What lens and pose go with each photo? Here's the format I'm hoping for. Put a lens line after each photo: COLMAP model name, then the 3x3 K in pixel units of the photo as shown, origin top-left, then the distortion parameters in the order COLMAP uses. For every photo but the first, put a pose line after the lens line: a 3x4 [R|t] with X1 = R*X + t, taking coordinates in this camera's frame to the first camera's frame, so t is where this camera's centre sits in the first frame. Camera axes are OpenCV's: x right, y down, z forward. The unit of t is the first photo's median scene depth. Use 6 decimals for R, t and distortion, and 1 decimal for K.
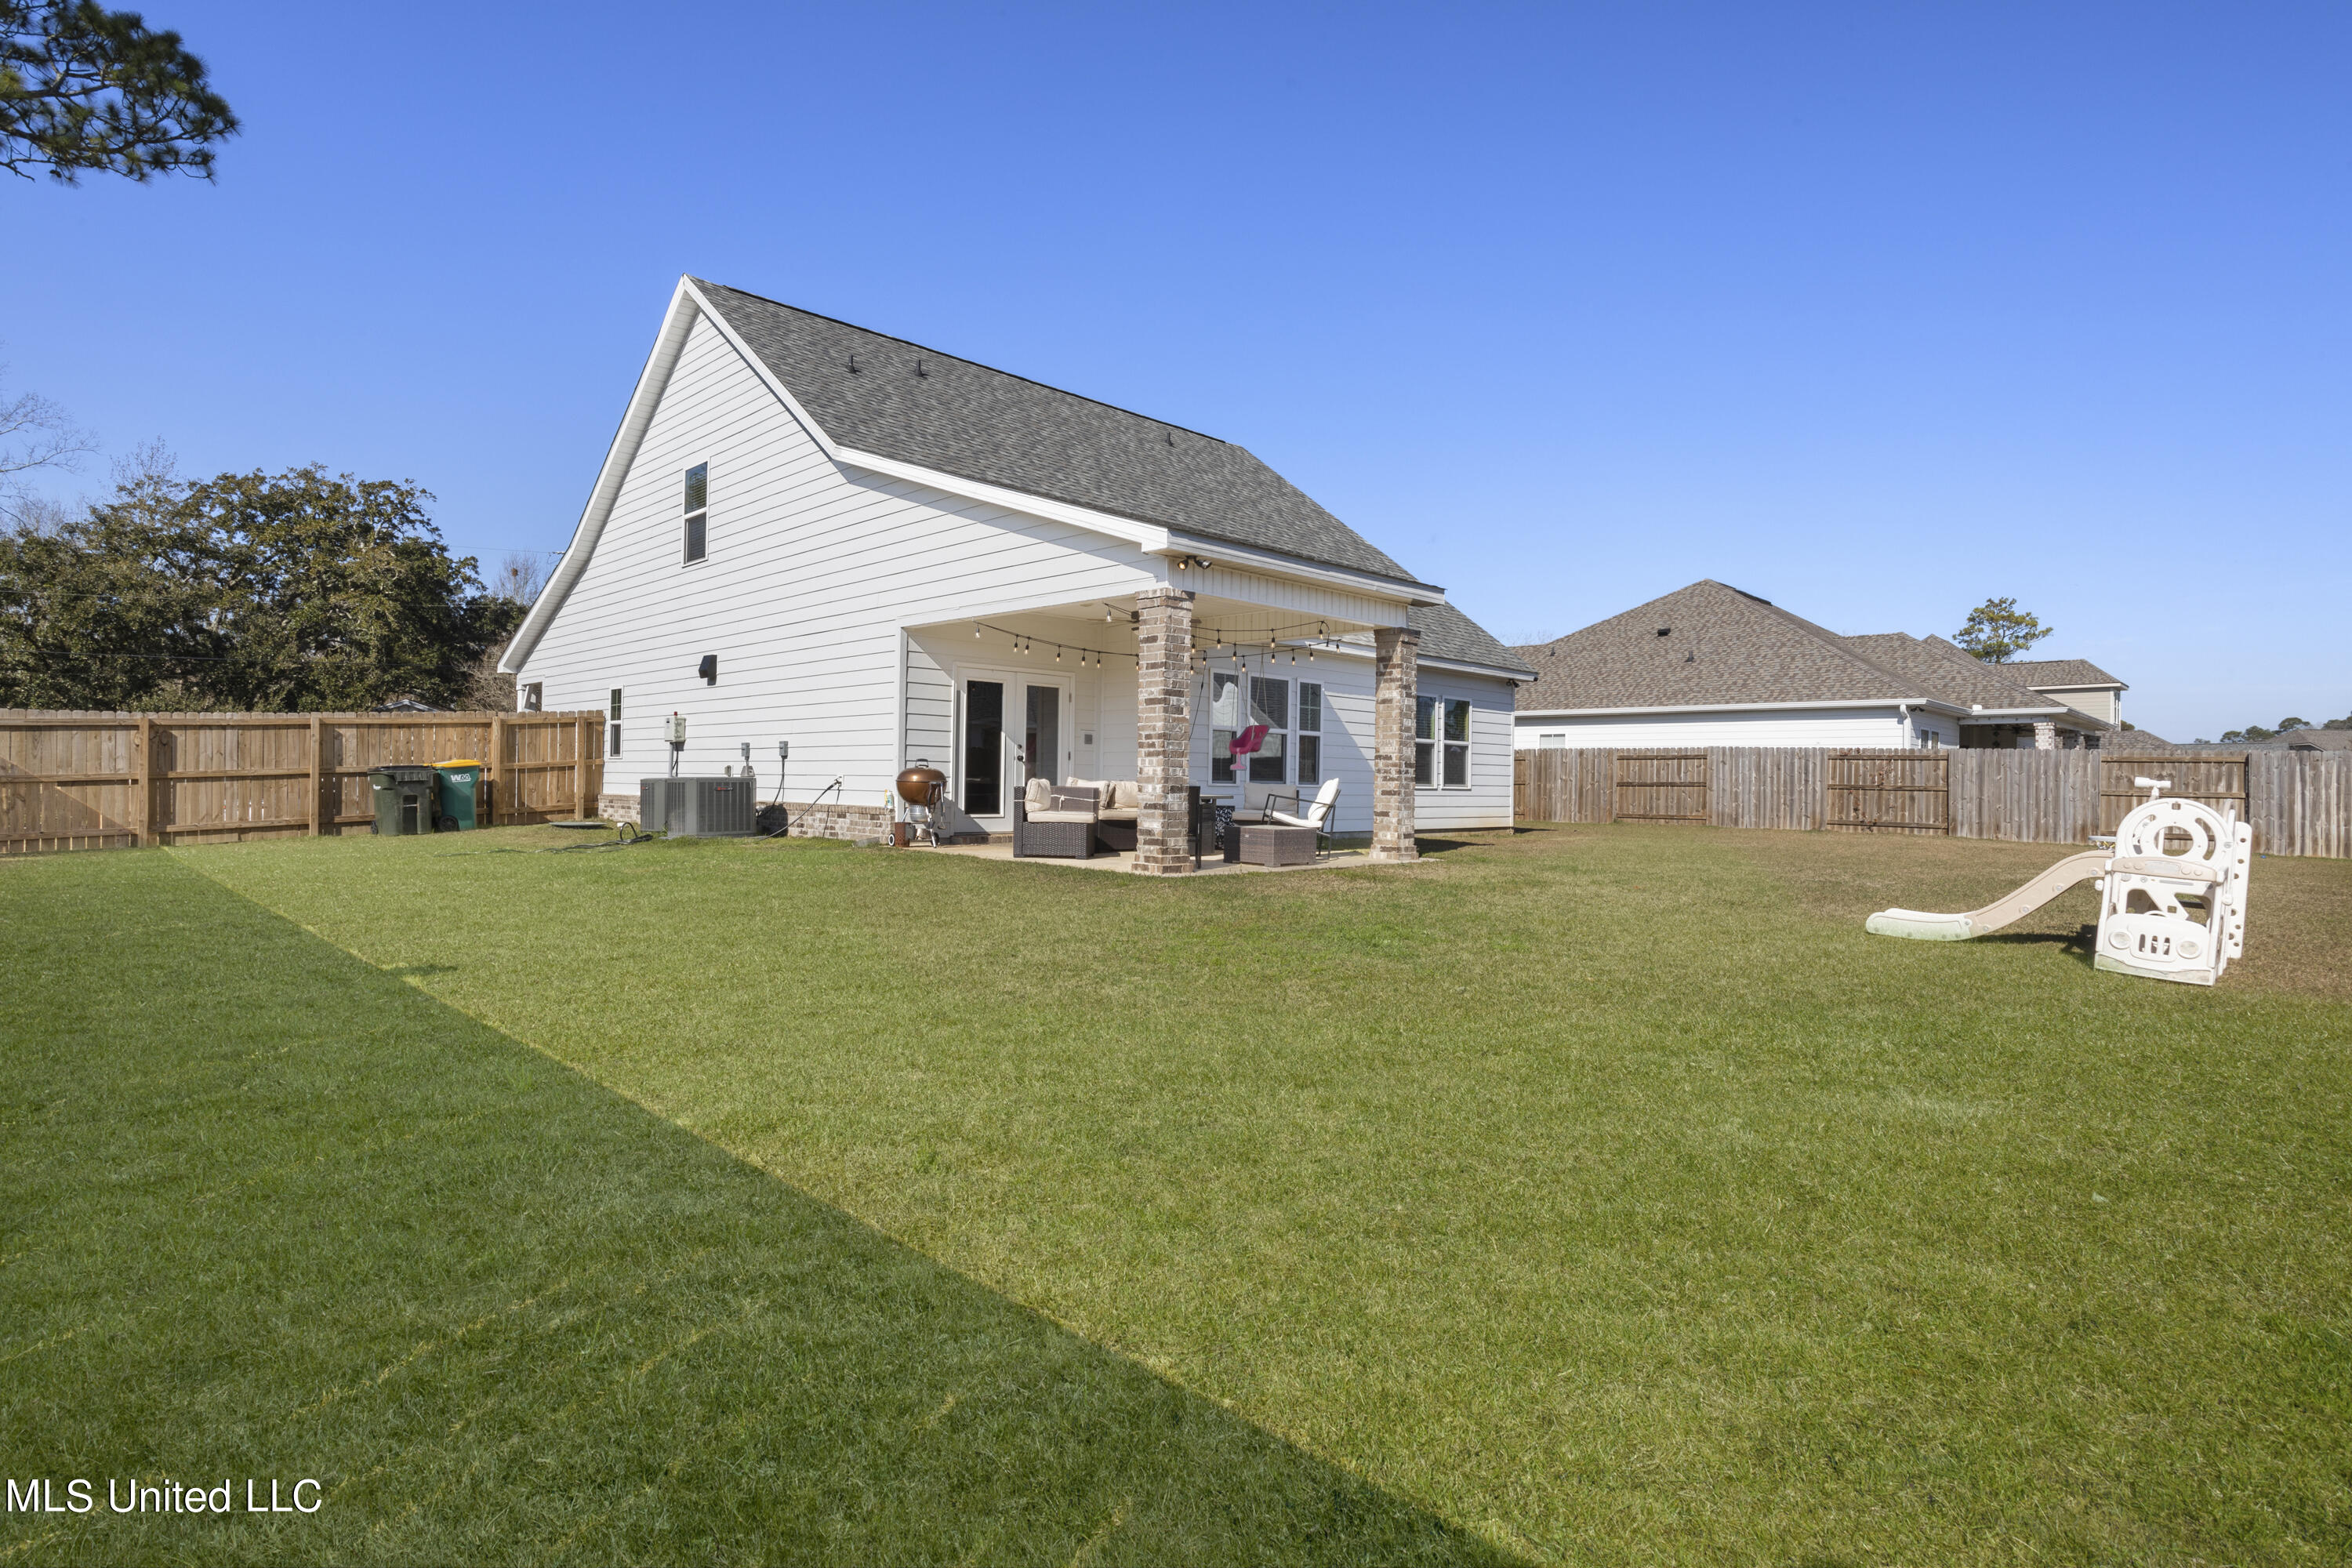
lens RADIAL K [[1183.1, 0, 1171.0], [0, 1183.1, 779.1], [0, 0, 1]] dist [-0.019712, 0.003759]
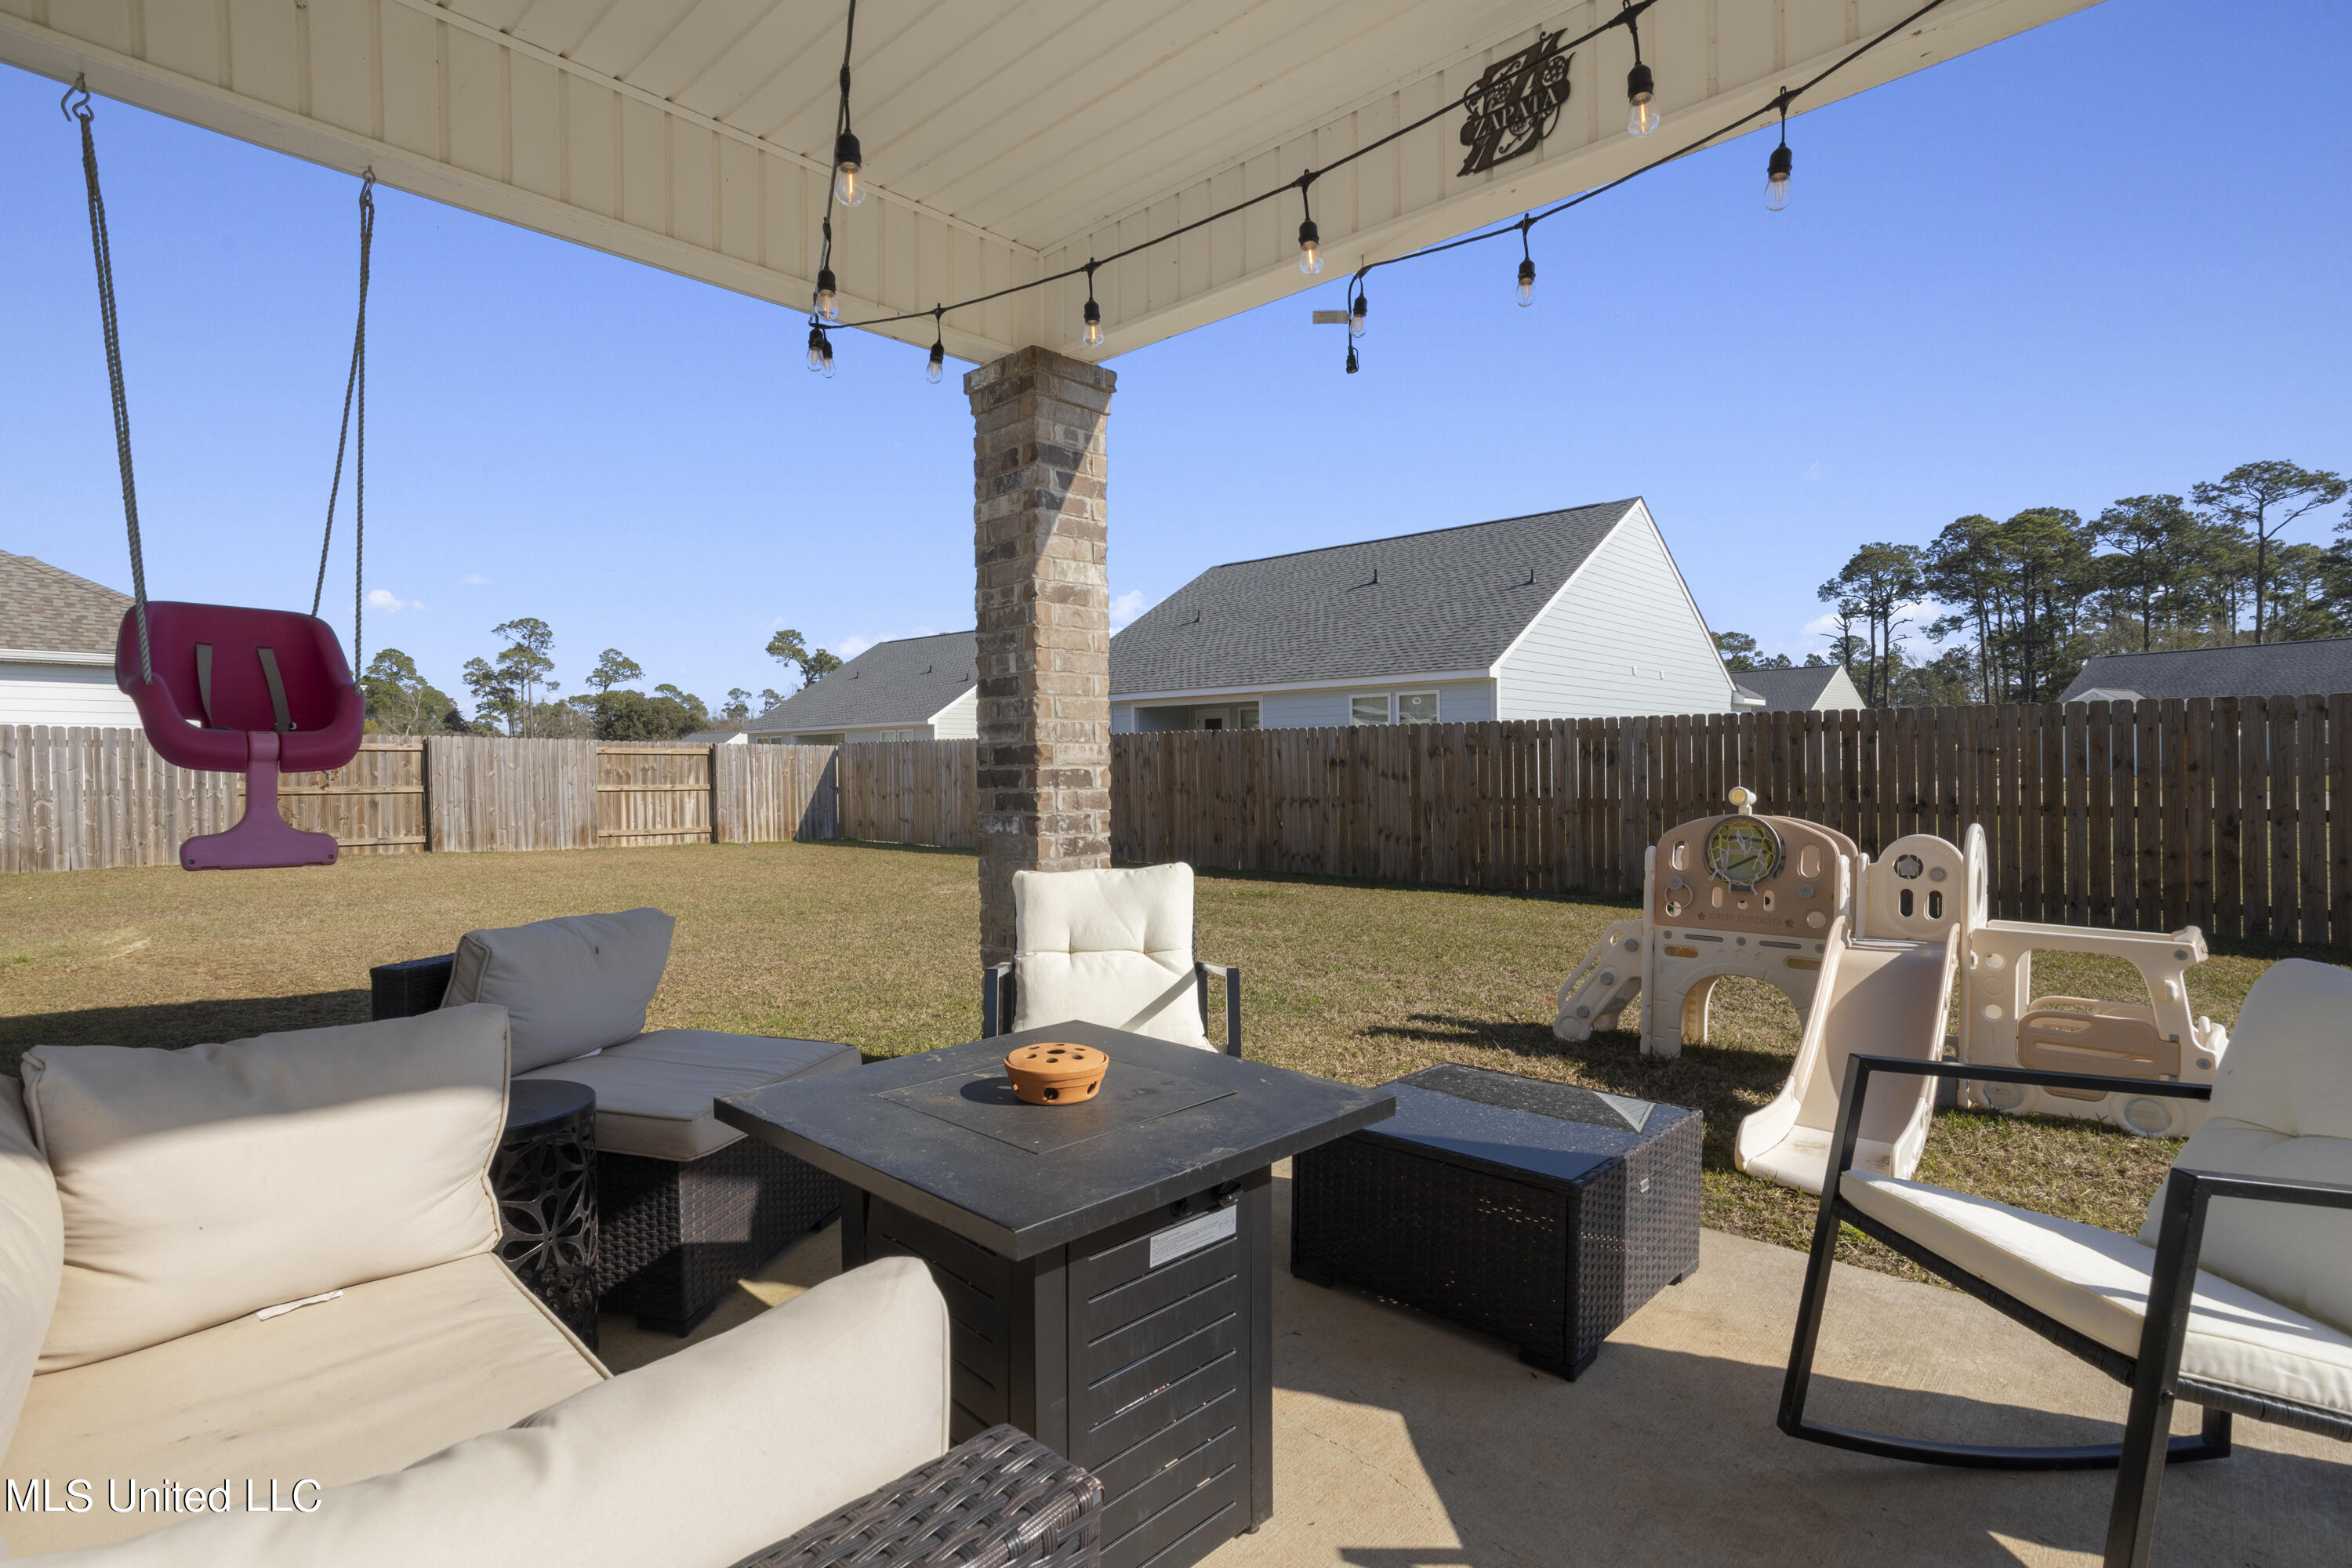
lens RADIAL K [[1123.3, 0, 1173.9], [0, 1123.3, 776.1], [0, 0, 1]] dist [0.000345, 0.000178]
pose [[-0.021104, -0.022696, 0.999520, -0.062490], [0.005447, 0.999725, 0.022816, -0.014417], [-0.999762, 0.005926, -0.020974, 0.550125]]
